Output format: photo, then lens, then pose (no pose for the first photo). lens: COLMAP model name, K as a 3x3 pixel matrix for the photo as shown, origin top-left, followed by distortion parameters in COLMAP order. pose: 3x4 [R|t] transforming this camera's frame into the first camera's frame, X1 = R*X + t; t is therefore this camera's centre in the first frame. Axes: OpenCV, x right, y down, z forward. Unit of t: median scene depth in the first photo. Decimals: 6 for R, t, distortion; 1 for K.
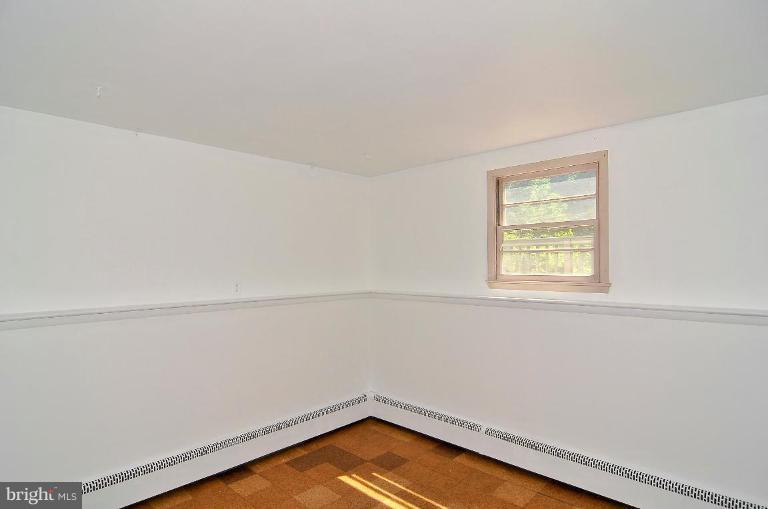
lens RADIAL K [[431.2, 0, 380.7], [0, 431.2, 263.0], [0, 0, 1]] dist [0.003502, -0.021576]
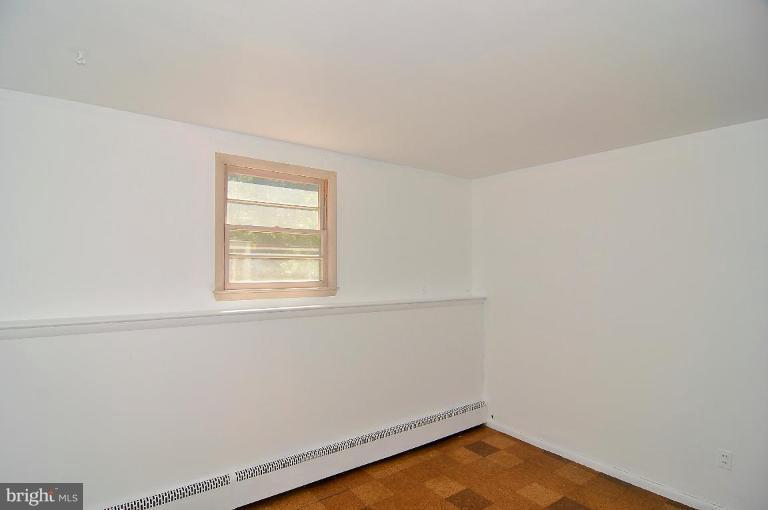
lens RADIAL K [[431.2, 0, 380.7], [0, 431.2, 263.5], [0, 0, 1]] dist [0.003502, -0.021576]
pose [[0.132718, 0.012518, 0.991075, -0.530910], [-0.005877, 0.999913, -0.011843, -0.002653], [-0.991136, -0.004253, 0.132780, 0.634855]]
